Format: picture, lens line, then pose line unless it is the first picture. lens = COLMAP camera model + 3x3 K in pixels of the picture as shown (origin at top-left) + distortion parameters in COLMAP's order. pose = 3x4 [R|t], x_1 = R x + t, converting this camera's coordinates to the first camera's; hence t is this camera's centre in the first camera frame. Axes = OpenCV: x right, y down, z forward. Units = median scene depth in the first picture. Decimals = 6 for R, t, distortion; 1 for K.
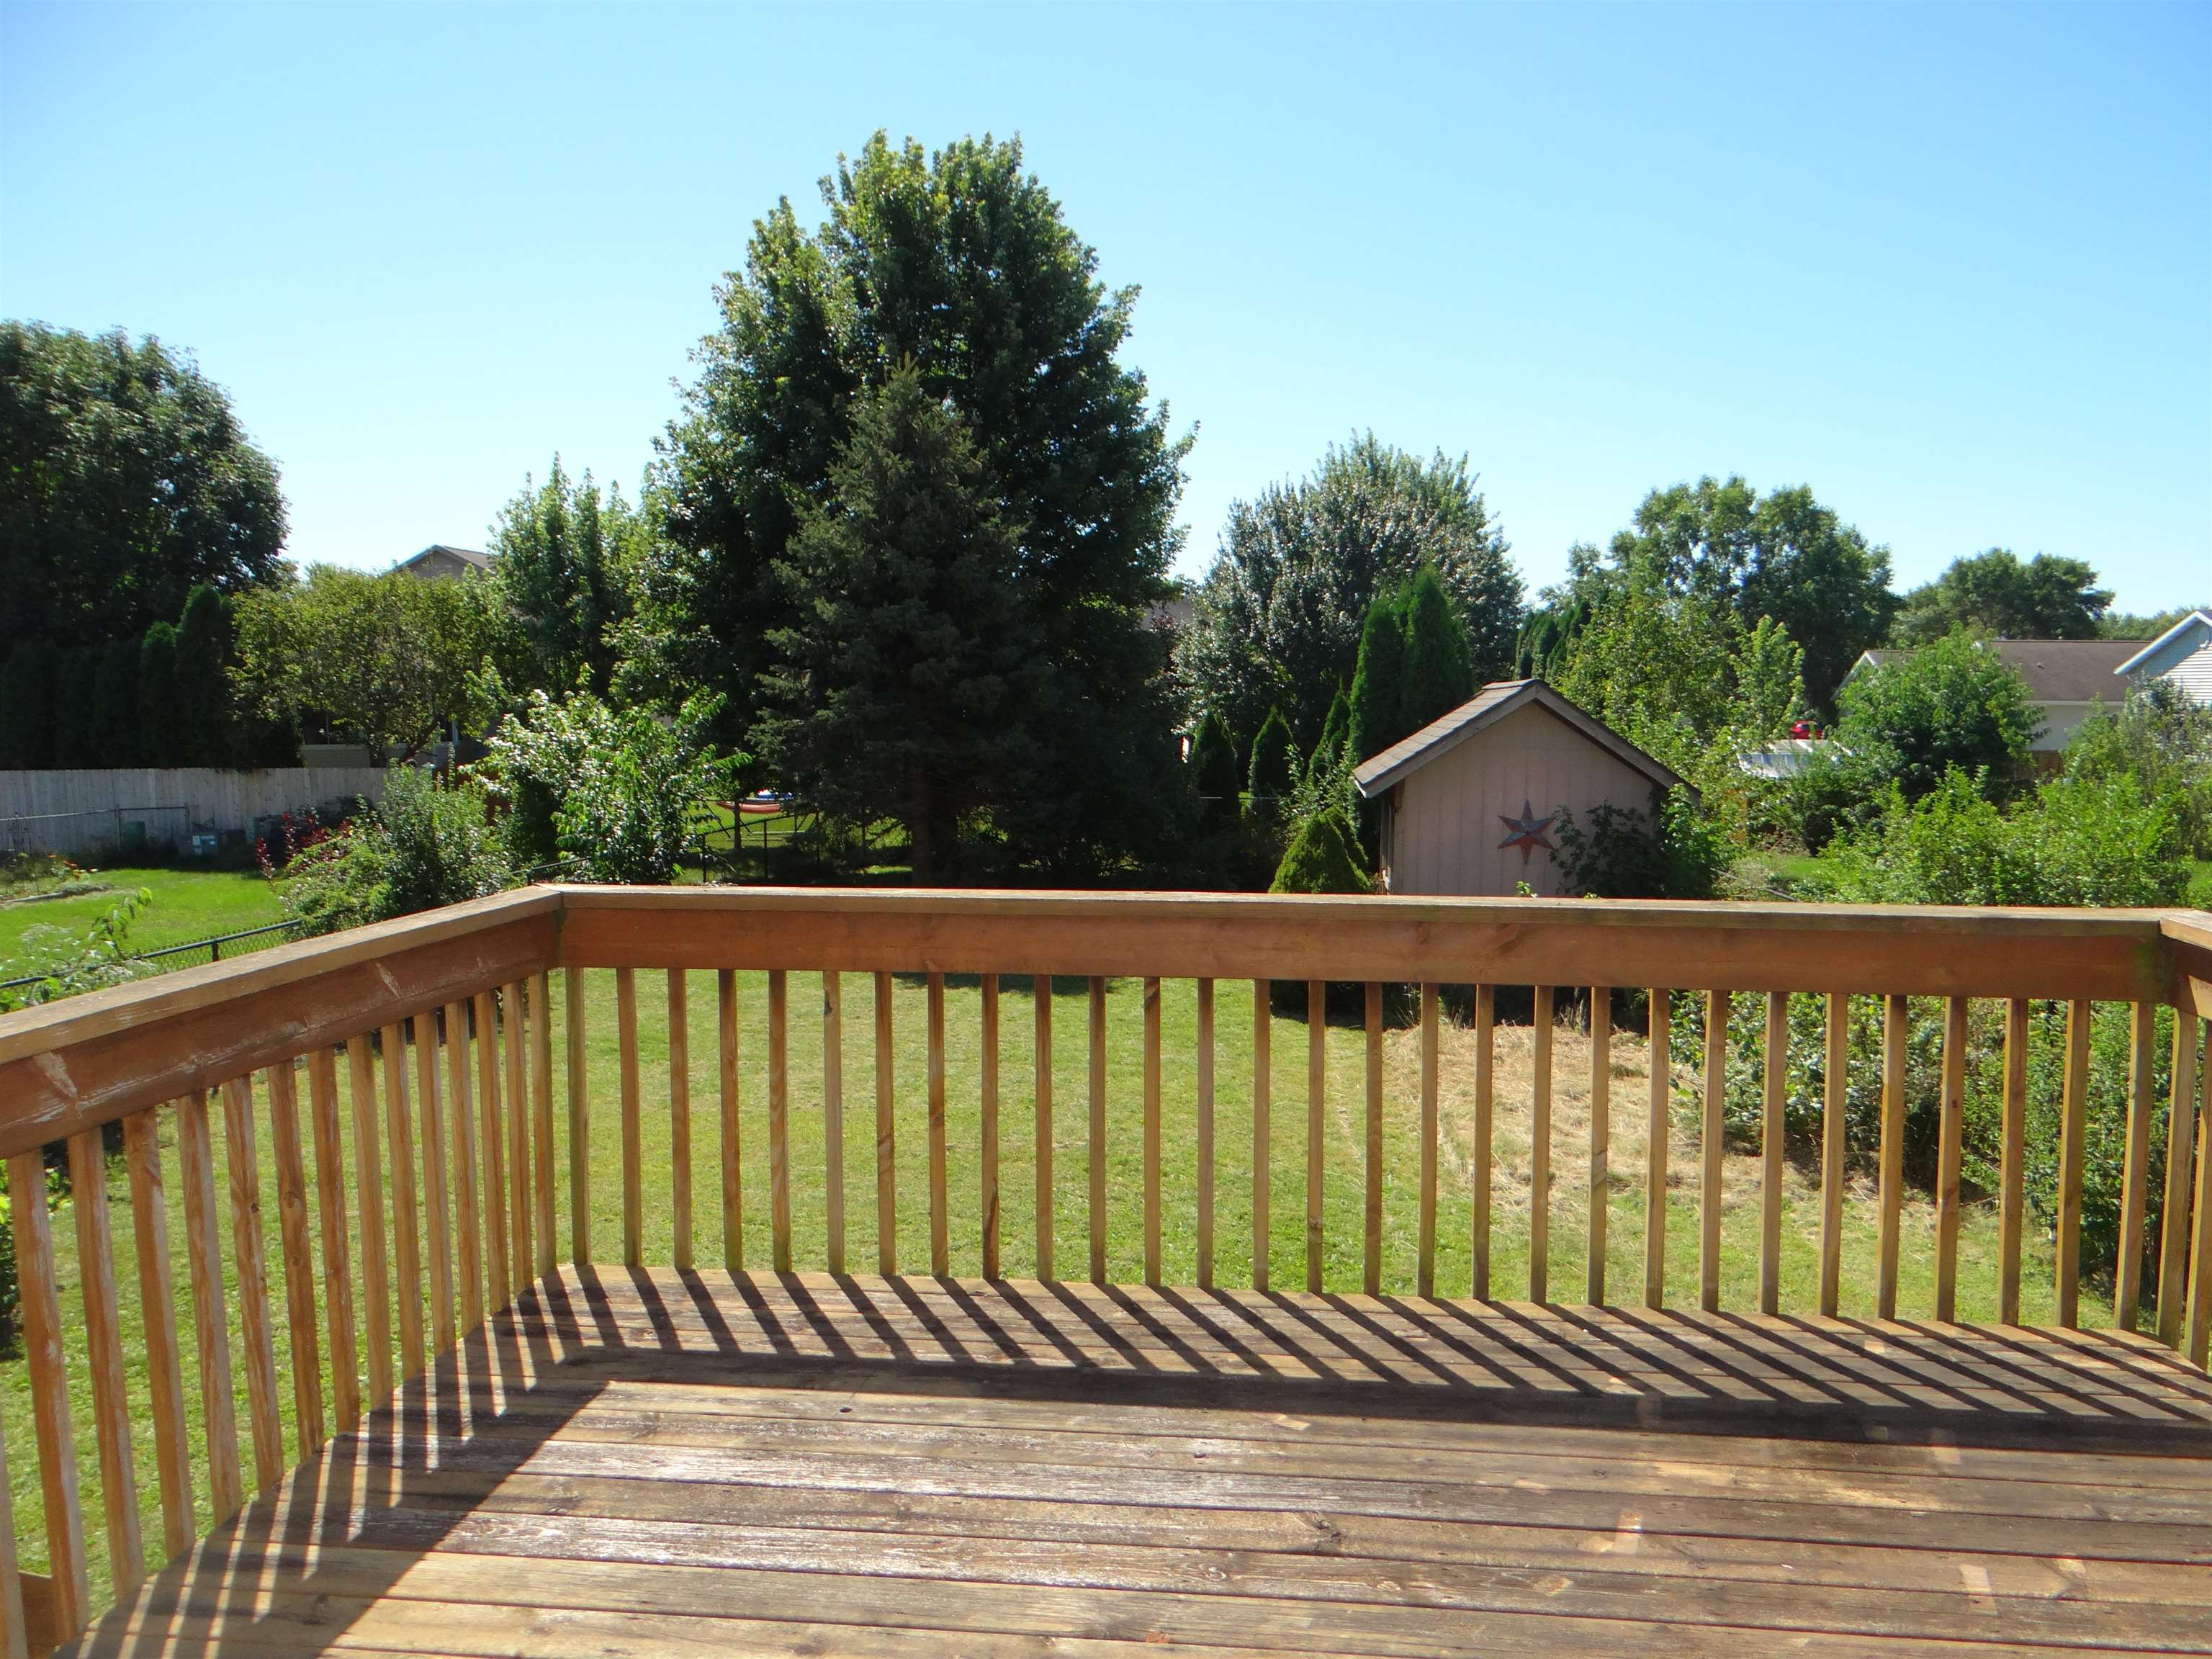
lens RADIAL K [[1799.9, 0, 1097.9], [0, 1799.9, 799.1], [0, 0, 1]] dist [0.030043, -0.024574]
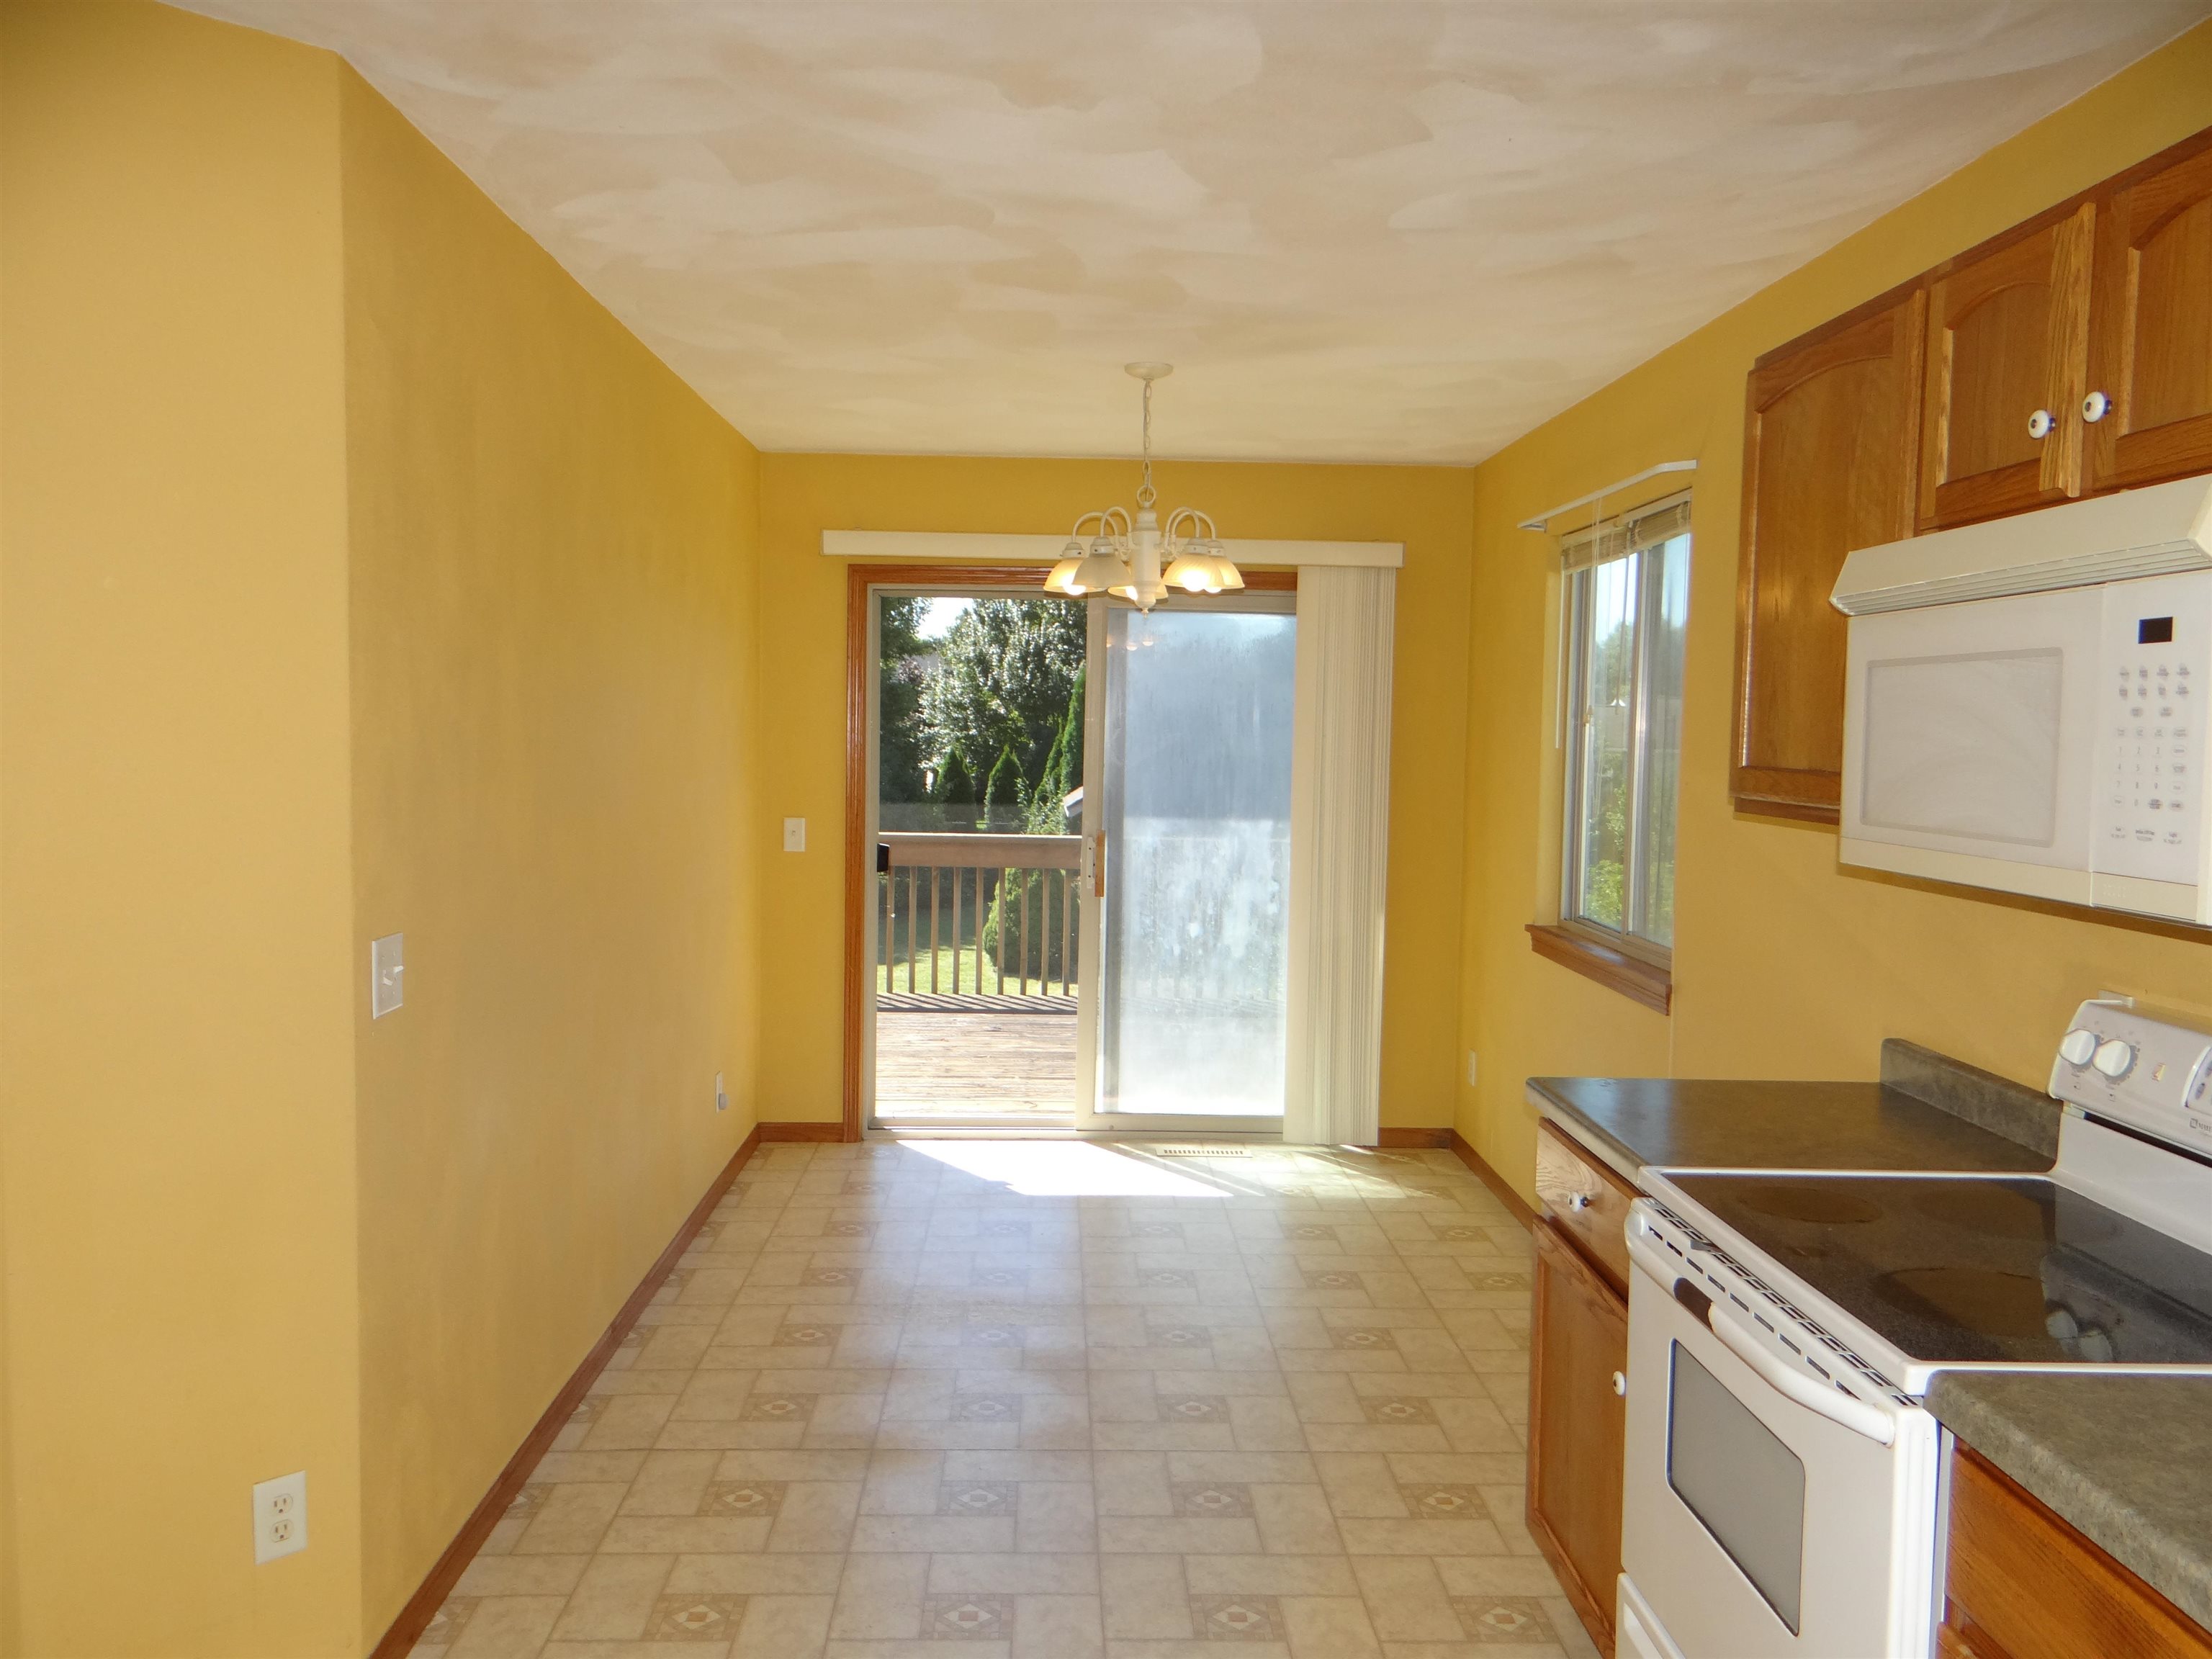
lens RADIAL K [[1799.9, 0, 1102.4], [0, 1799.9, 834.5], [0, 0, 1]] dist [0.030043, -0.024574]
pose [[0.989237, 0.009123, 0.146036, -0.018931], [-0.009298, 0.999957, 0.000515, 0.008427], [-0.146025, -0.001867, 0.989279, -0.270240]]
